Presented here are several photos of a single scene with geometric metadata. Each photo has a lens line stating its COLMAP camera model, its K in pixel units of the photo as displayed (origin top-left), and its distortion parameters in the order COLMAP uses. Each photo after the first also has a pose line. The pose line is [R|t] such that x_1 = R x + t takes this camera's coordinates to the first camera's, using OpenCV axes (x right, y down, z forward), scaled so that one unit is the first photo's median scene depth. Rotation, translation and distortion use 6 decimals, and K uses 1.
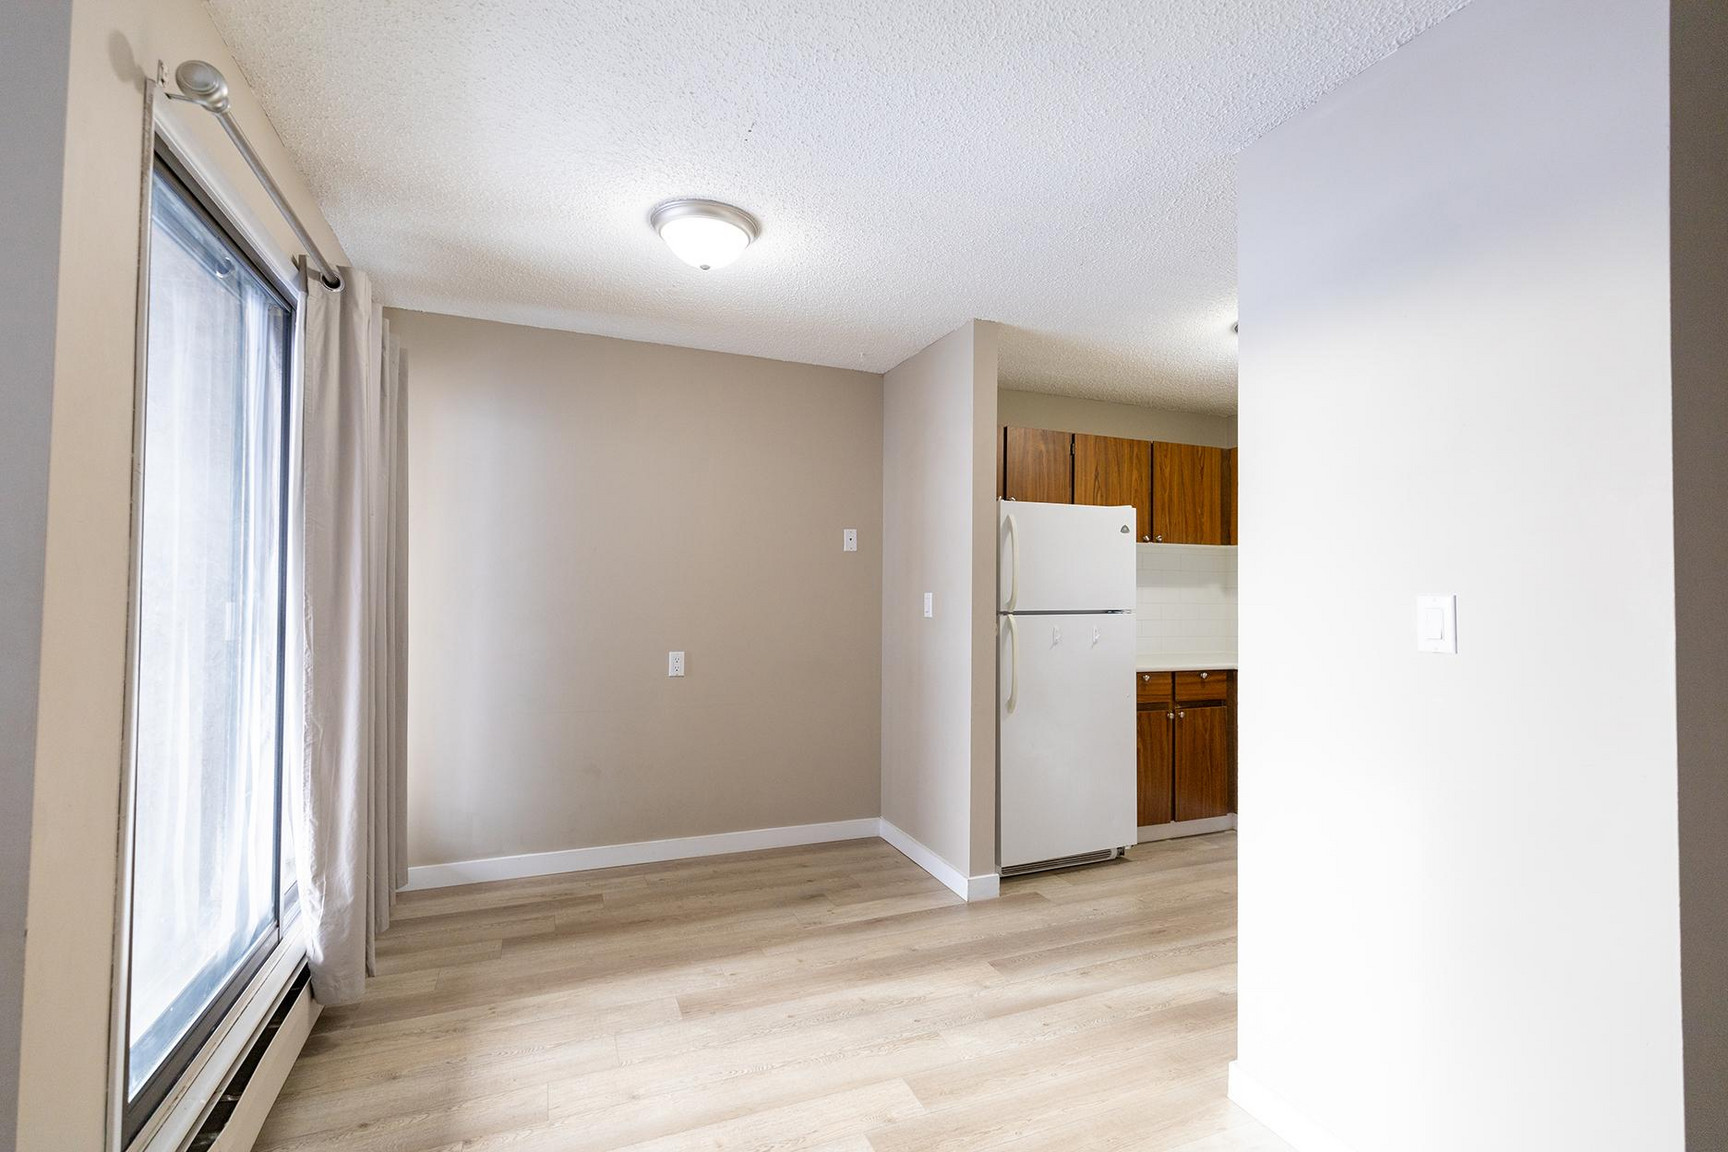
lens RADIAL K [[762.9, 0, 859.7], [0, 762.9, 570.9], [0, 0, 1]] dist [0.001407, 0.000048]
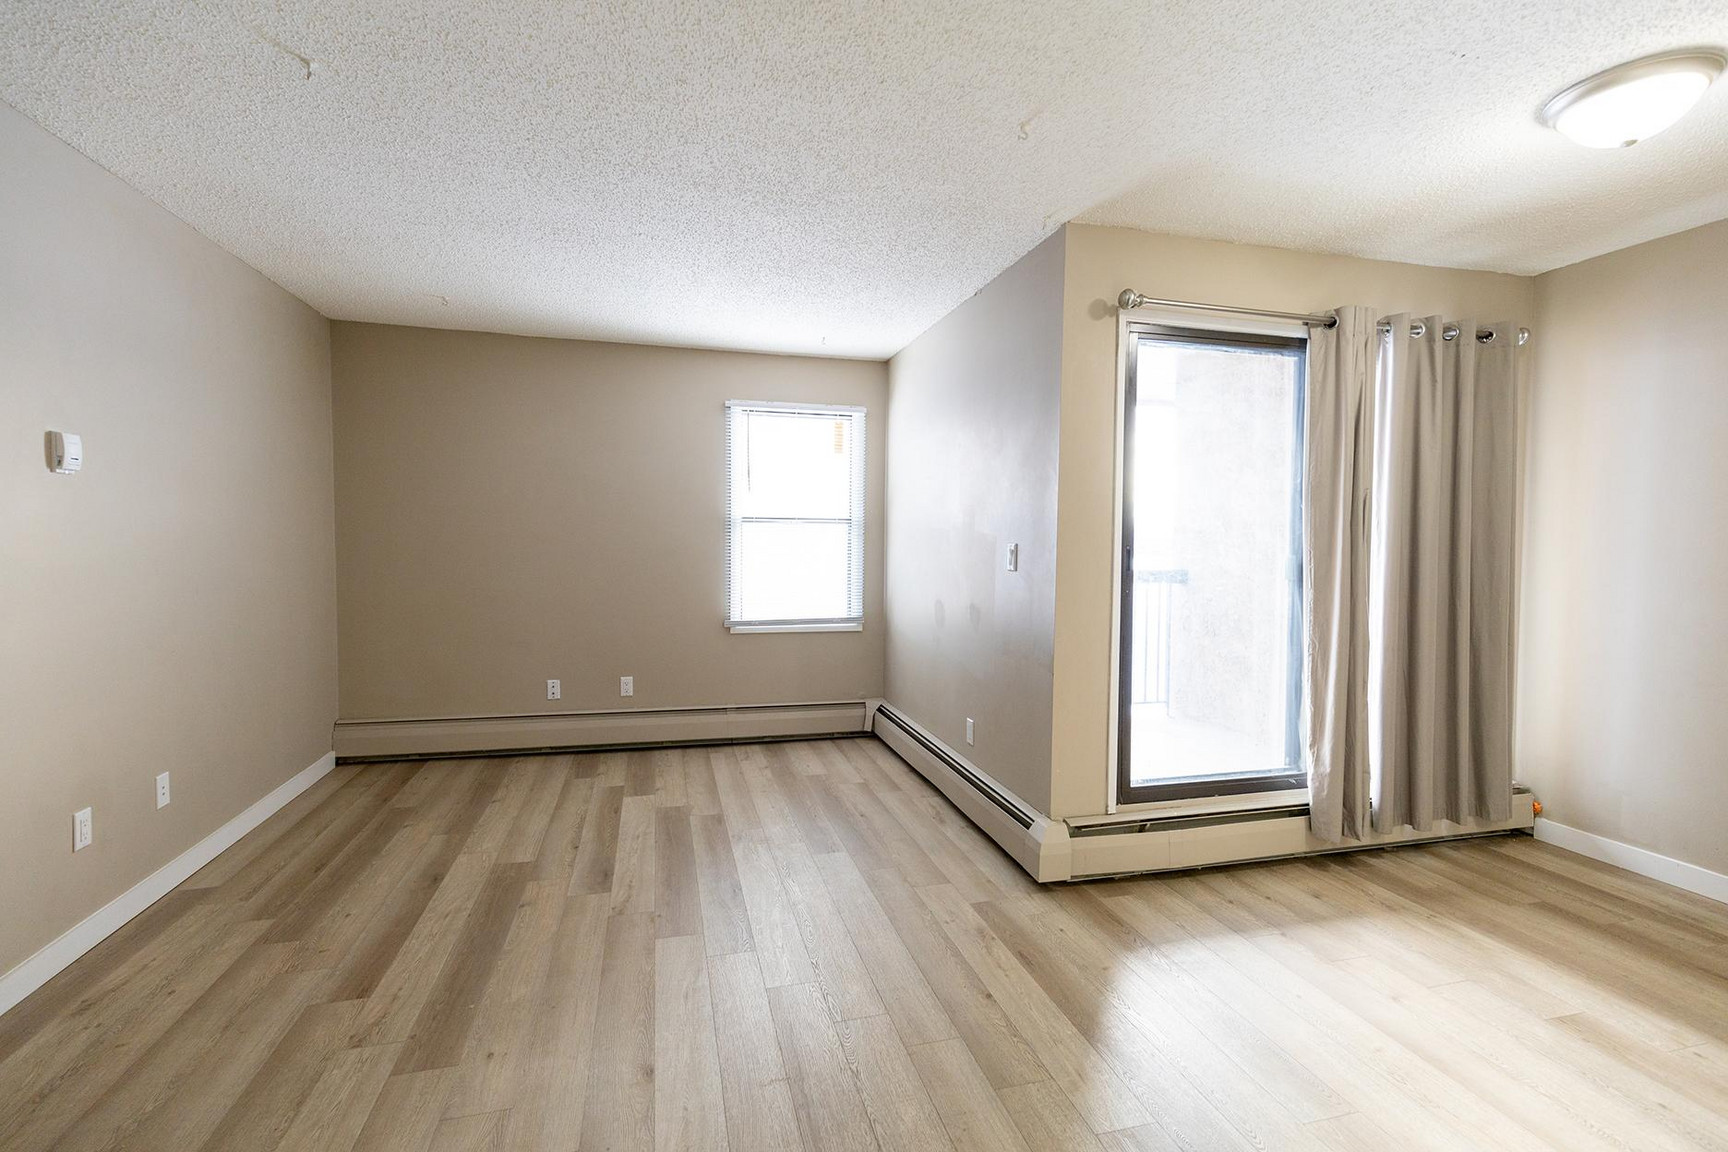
lens RADIAL K [[771.8, 0, 868.3], [0, 771.8, 549.7], [0, 0, 1]] dist [0.000062, 0.000049]
pose [[-0.117987, -0.003098, -0.993010, 0.526516], [0.019690, 0.999791, -0.005458, 0.014225], [0.992820, -0.020196, -0.117902, 0.219614]]
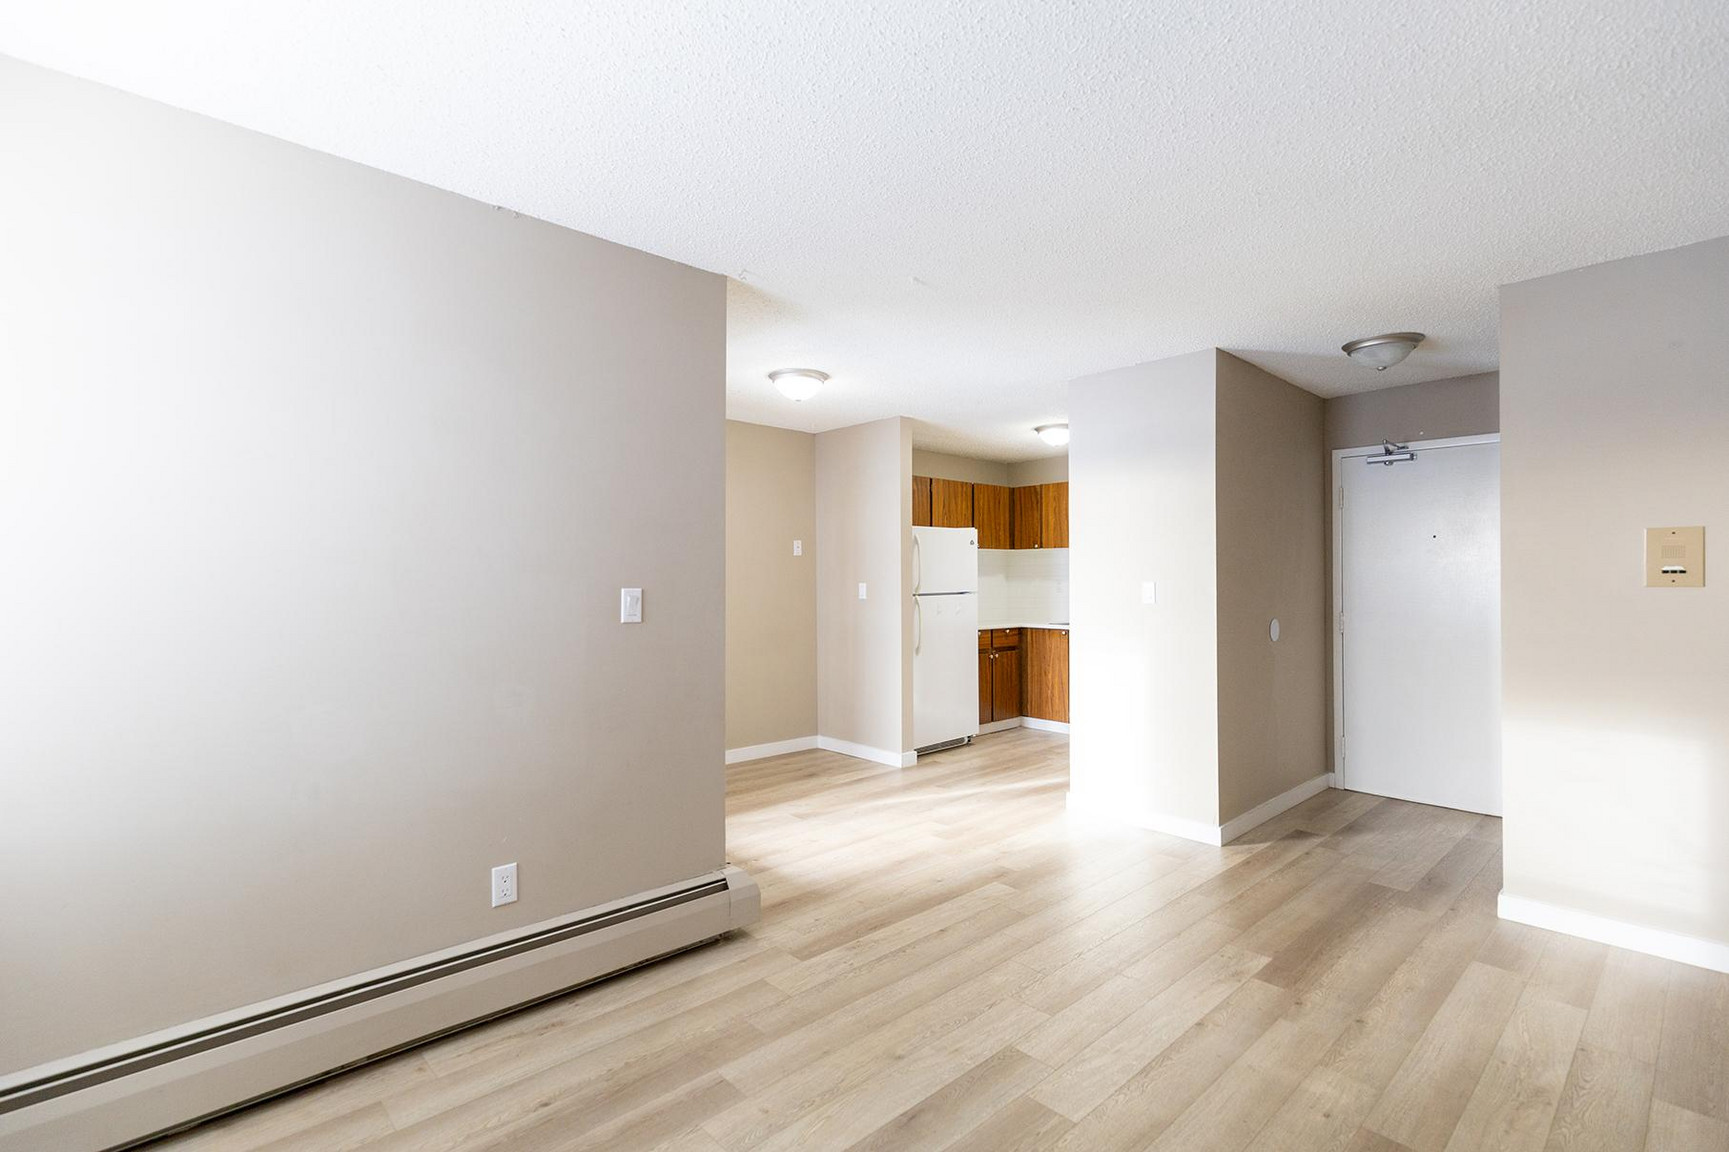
lens RADIAL K [[782.7, 0, 853.3], [0, 782.7, 578.1], [0, 0, 1]] dist [-0.000659, -0.000118]
pose [[0.938262, -0.013353, 0.345666, -0.516276], [0.004536, 0.999644, 0.026303, -0.025748], [-0.345894, -0.023112, 0.937989, -0.533088]]
